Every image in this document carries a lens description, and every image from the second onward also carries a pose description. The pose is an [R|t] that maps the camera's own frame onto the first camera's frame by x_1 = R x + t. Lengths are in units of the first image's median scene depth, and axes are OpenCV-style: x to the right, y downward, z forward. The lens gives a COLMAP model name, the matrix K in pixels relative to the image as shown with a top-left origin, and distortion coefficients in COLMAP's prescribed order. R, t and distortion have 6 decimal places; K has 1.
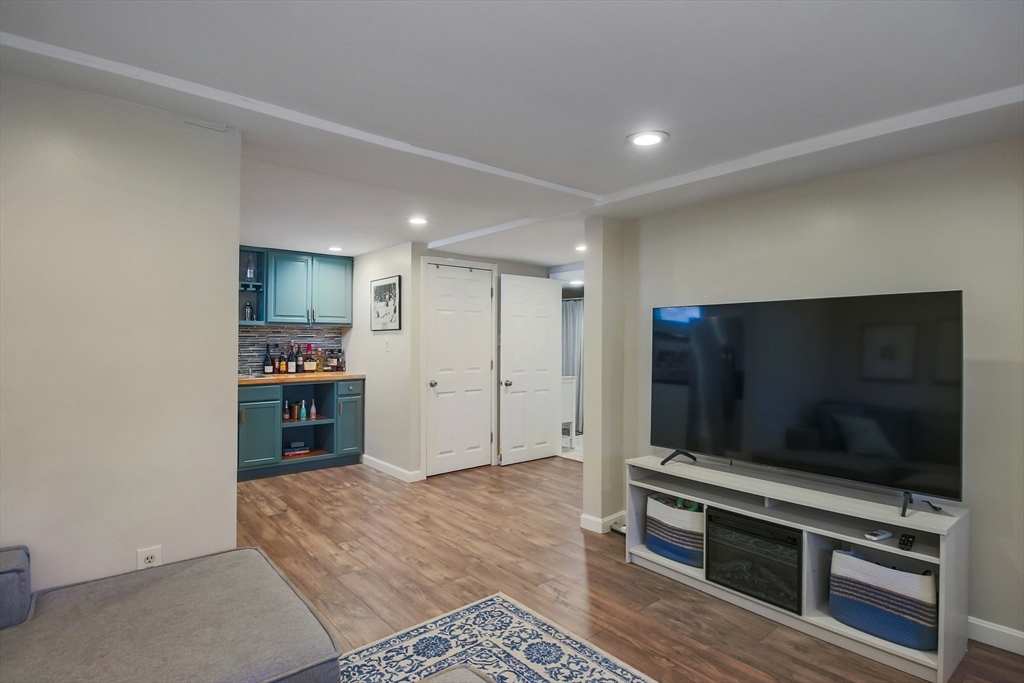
lens RADIAL K [[533.9, 0, 510.6], [0, 533.9, 339.5], [0, 0, 1]] dist [-0.006343, -0.007031]
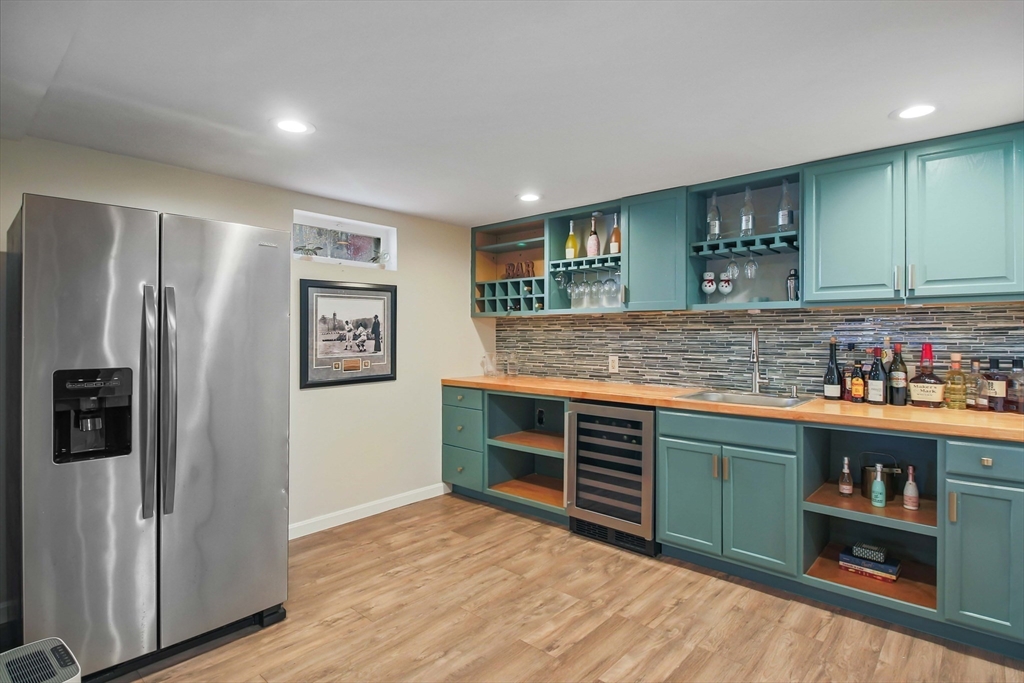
lens RADIAL K [[533.9, 0, 510.7], [0, 533.9, 335.4], [0, 0, 1]] dist [-0.006343, -0.007031]
pose [[0.133430, -0.000652, -0.991058, 0.036486], [0.001730, 0.999998, -0.000425, 0.000468], [0.991057, -0.001658, 0.133431, 0.752684]]
